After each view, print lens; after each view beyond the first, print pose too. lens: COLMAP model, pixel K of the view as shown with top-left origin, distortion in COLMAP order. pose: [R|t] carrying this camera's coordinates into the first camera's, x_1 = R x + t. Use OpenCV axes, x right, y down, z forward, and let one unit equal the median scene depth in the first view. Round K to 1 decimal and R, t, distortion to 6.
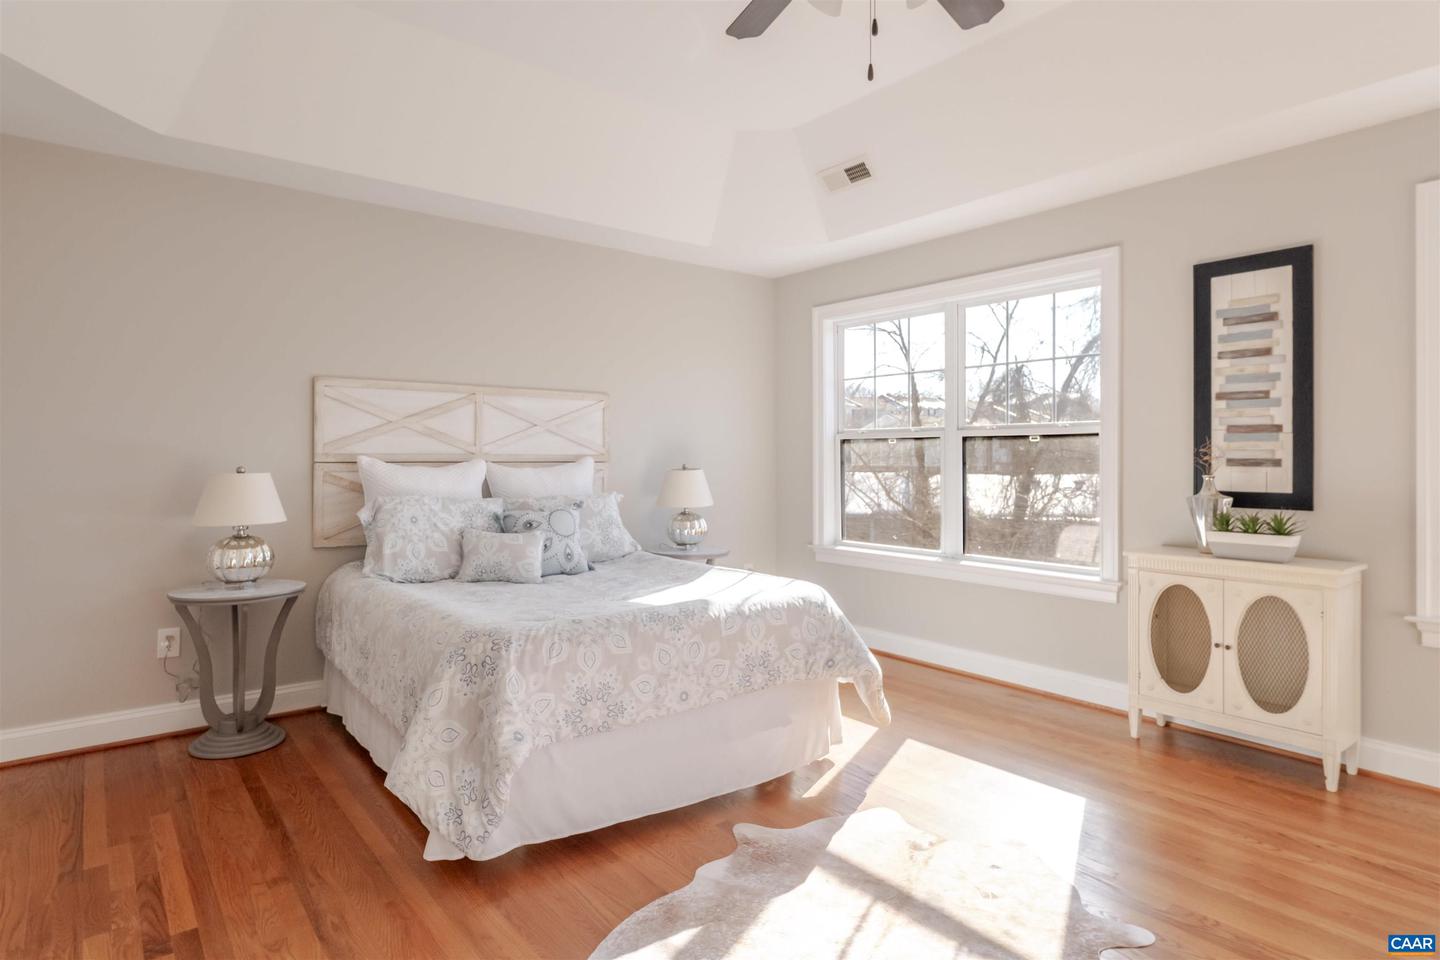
lens RADIAL K [[792.2, 0, 722.9], [0, 792.2, 458.6], [0, 0, 1]] dist [0.016218, 0.001227]
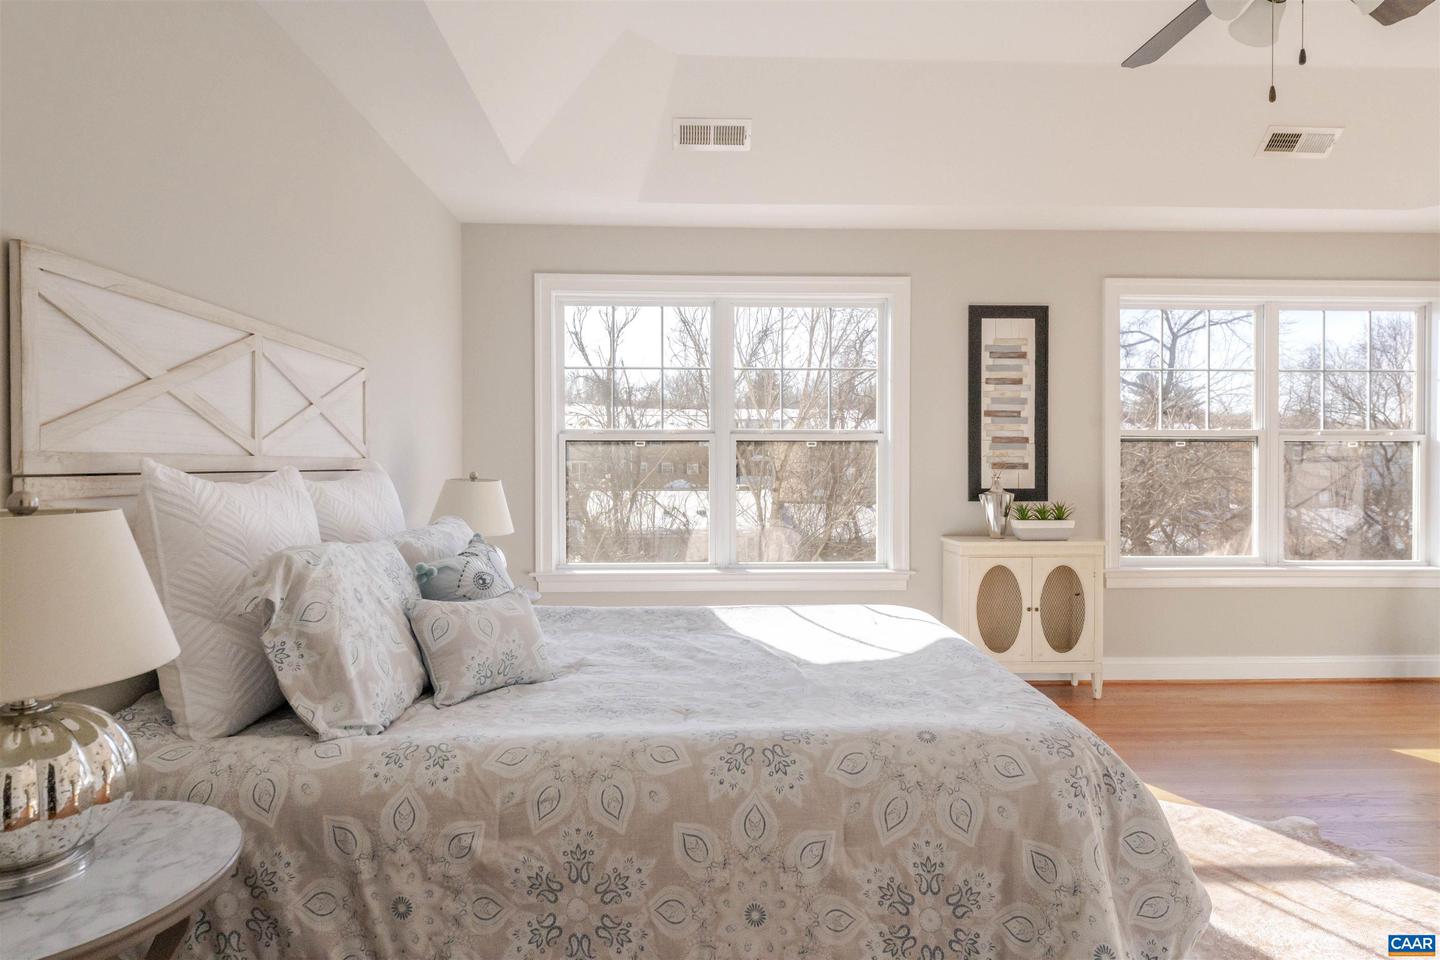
lens RADIAL K [[821.6, 0, 710.9], [0, 821.6, 470.1], [0, 0, 1]] dist [0.001206, -0.002441]
pose [[0.604226, -0.007374, 0.796779, -0.691471], [0.002837, 0.999971, 0.007103, 0.000826], [-0.796808, -0.002032, 0.604229, 0.579631]]
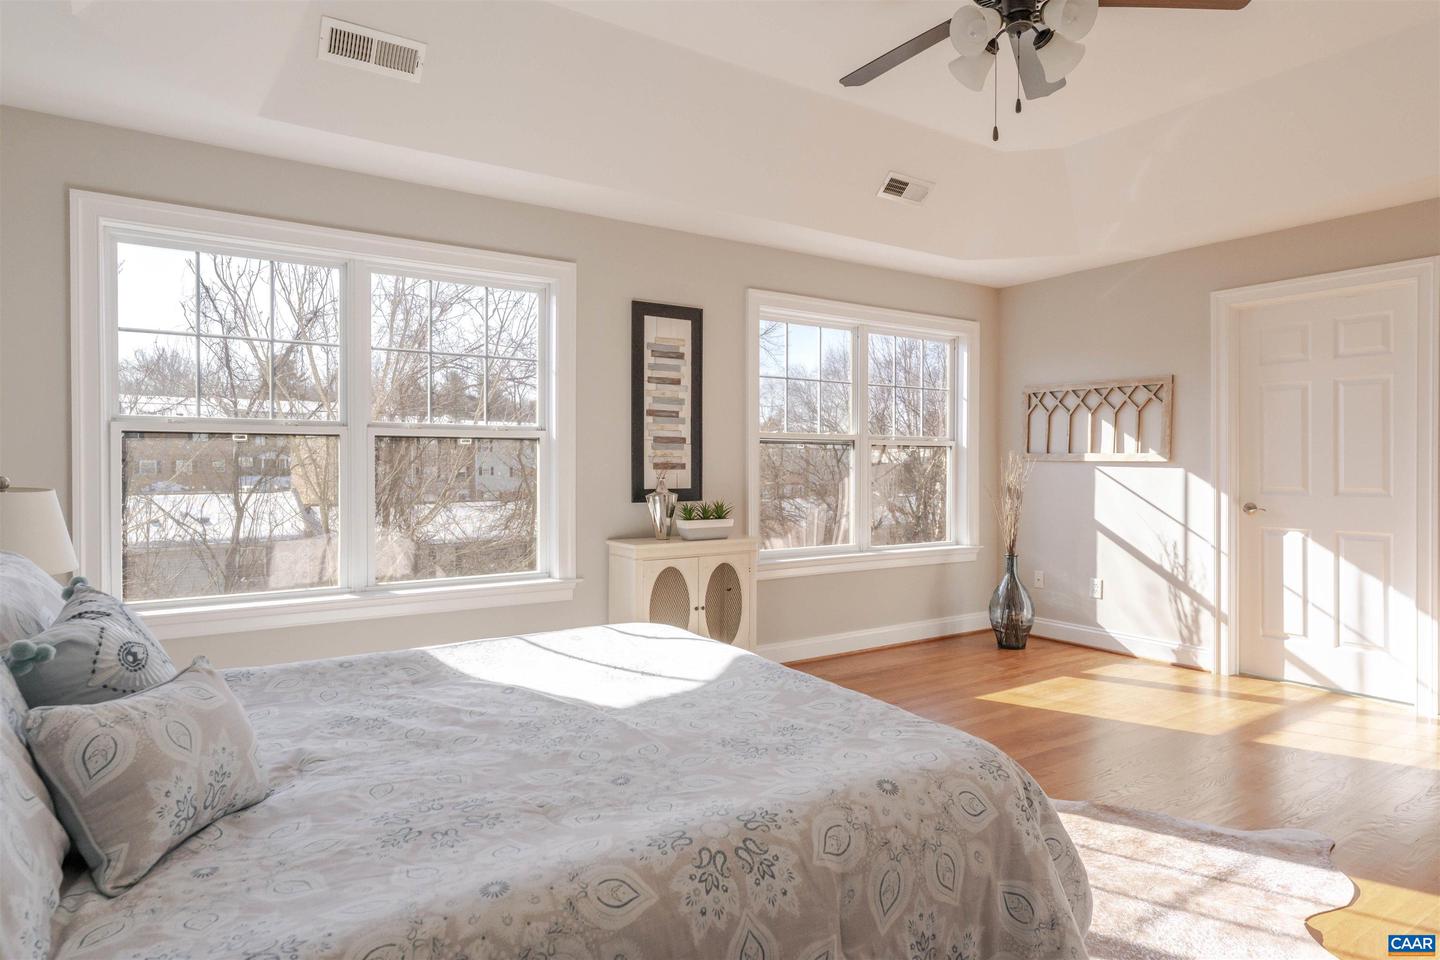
lens RADIAL K [[821.6, 0, 710.9], [0, 821.6, 470.1], [0, 0, 1]] dist [0.001206, -0.002441]
pose [[0.097889, -0.010150, 0.995146, -0.651773], [0.001149, 0.999948, 0.010086, -0.001961], [-0.995197, 0.000157, 0.097895, 0.802057]]
